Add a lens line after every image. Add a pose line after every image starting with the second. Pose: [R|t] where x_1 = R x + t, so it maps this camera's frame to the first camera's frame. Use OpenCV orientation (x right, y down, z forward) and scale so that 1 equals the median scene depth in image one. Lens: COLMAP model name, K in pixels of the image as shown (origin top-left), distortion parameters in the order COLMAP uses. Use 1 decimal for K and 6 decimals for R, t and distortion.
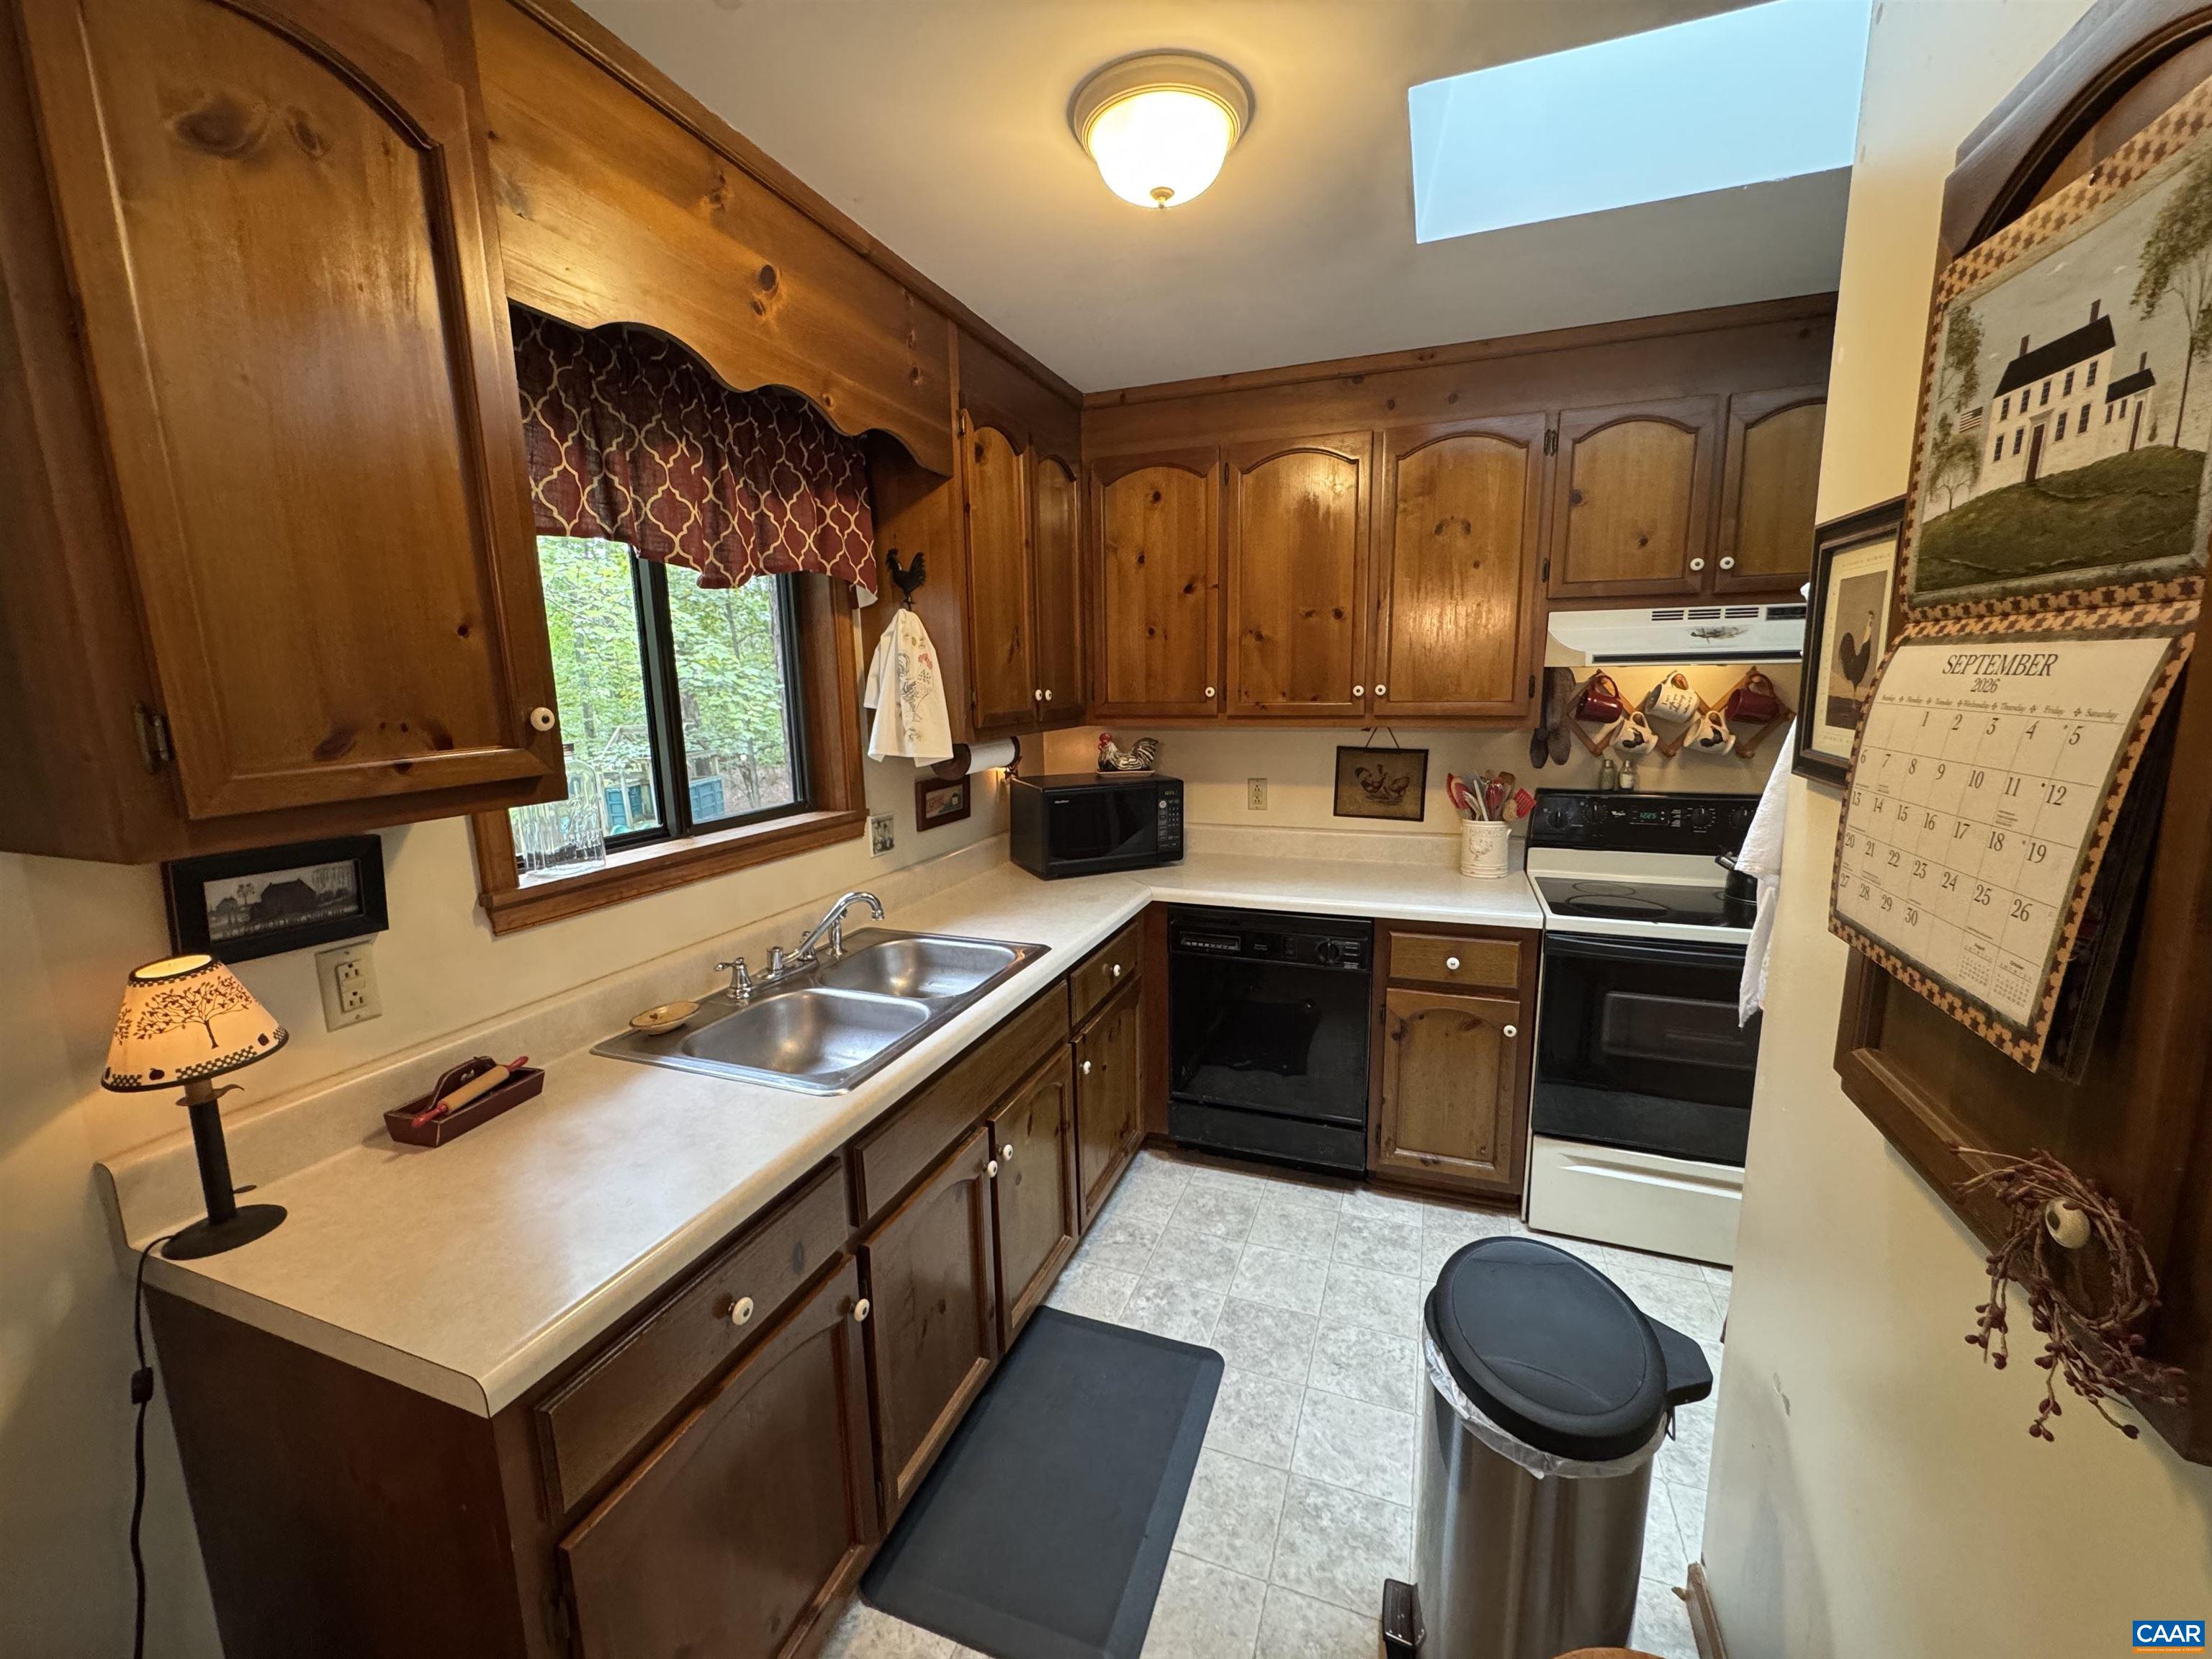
lens RADIAL K [[881.3, 0, 1112.6], [0, 881.3, 828.4], [0, 0, 1]] dist [-0.000716, -0.000056]
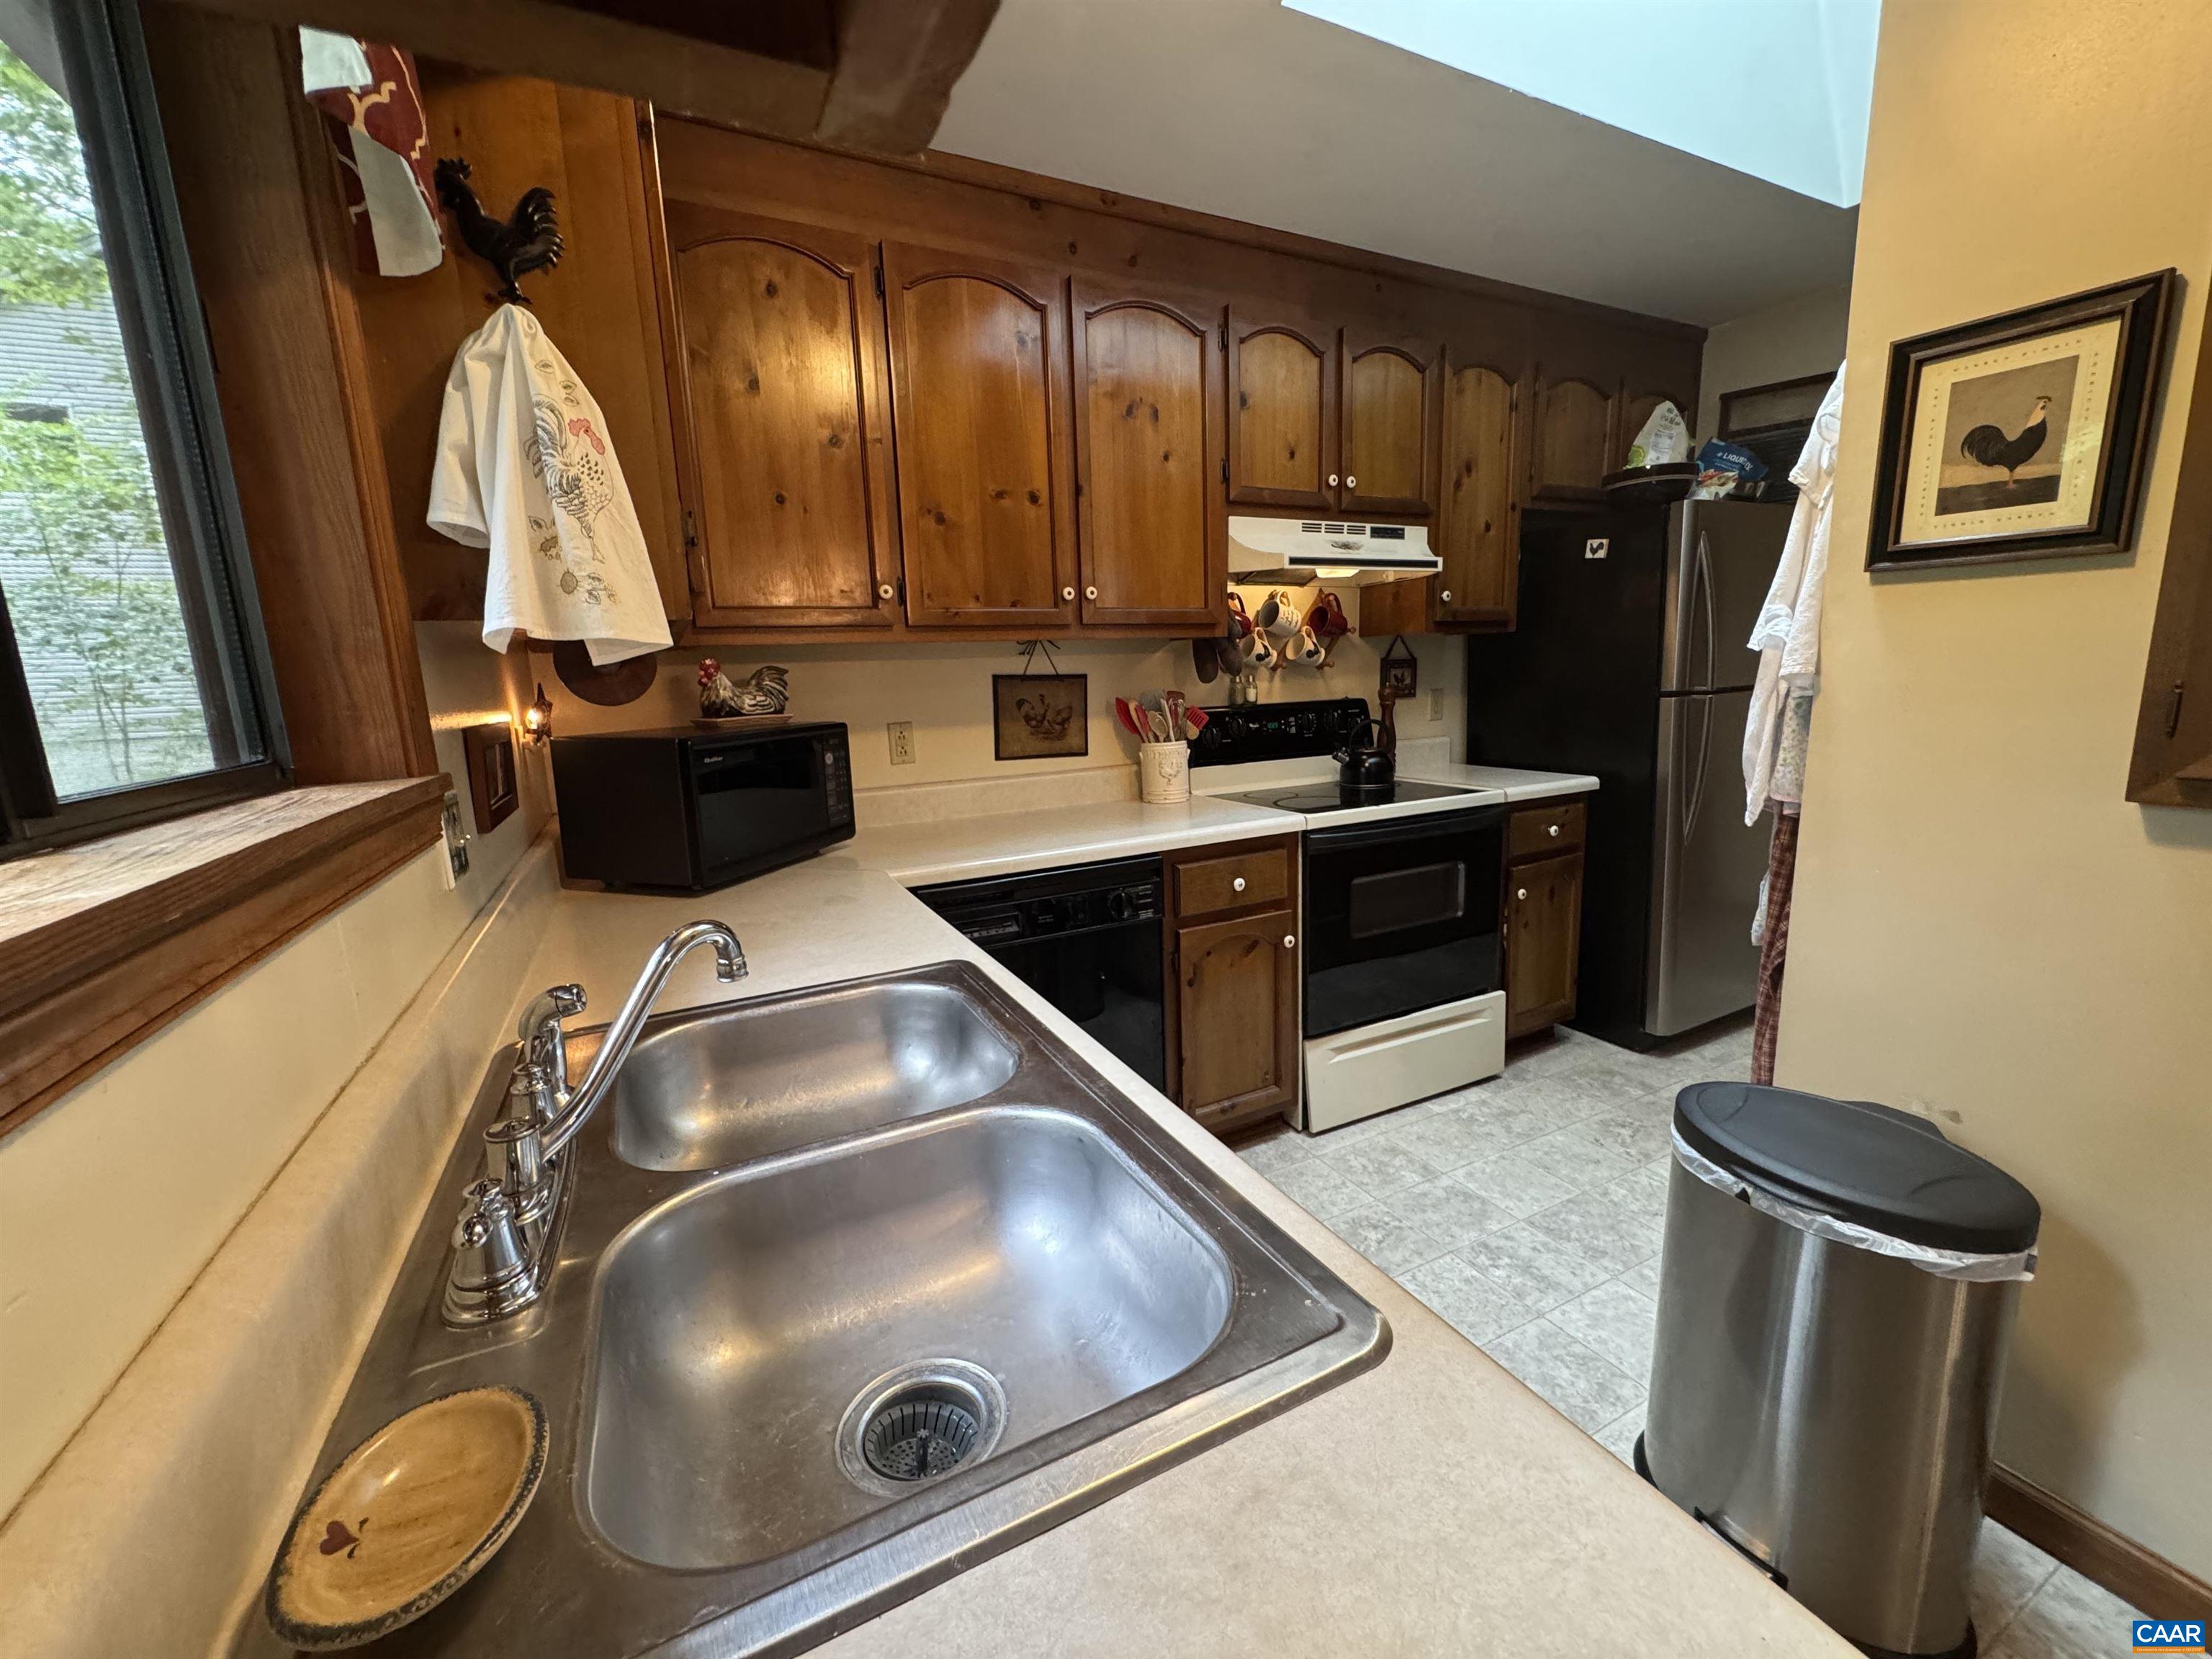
lens RADIAL K [[881.3, 0, 1107.6], [0, 881.3, 825.7], [0, 0, 1]] dist [-0.000716, -0.000056]
pose [[0.675744, -0.135990, 0.724484, -0.327768], [0.149971, 0.987643, 0.045505, 0.027810], [-0.721720, 0.077902, 0.687788, 0.418911]]
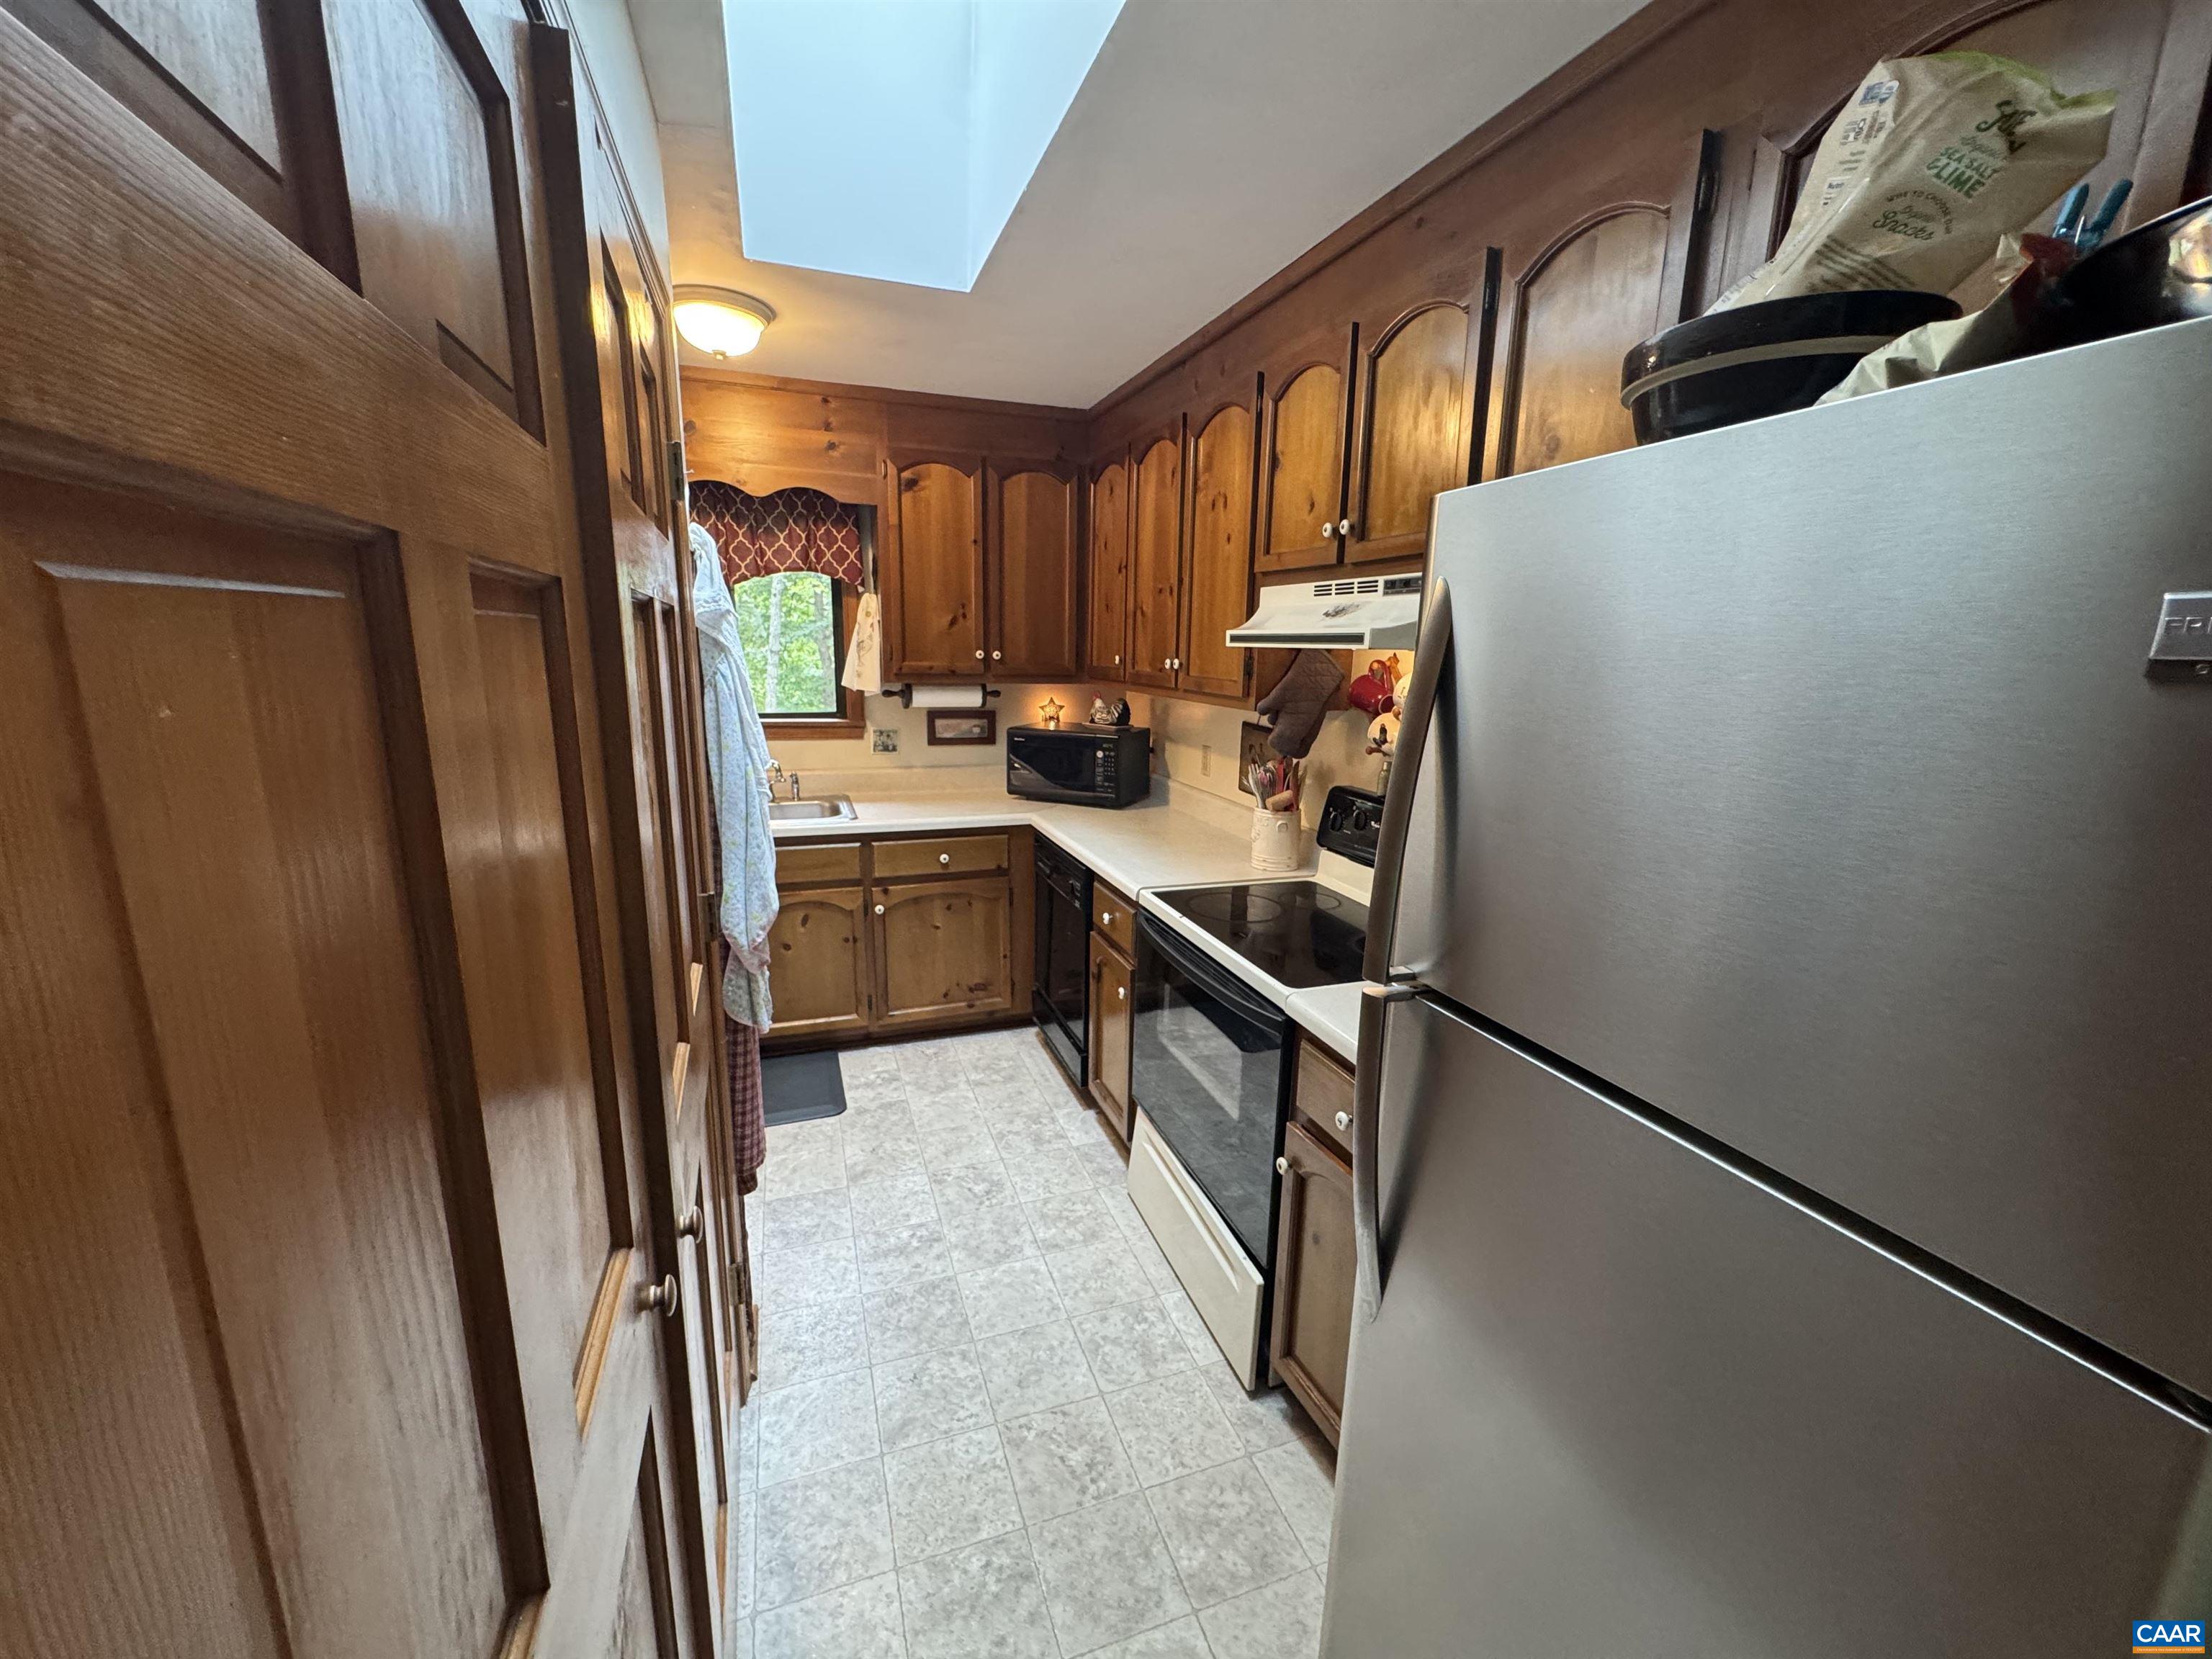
lens RADIAL K [[881.3, 0, 1107.7], [0, 881.3, 826.9], [0, 0, 1]] dist [-0.000716, -0.000056]
pose [[0.649074, 0.185602, -0.737737, 1.048348], [-0.159140, 0.981451, 0.106902, -0.065316], [0.743894, 0.048016, 0.666571, 0.249734]]
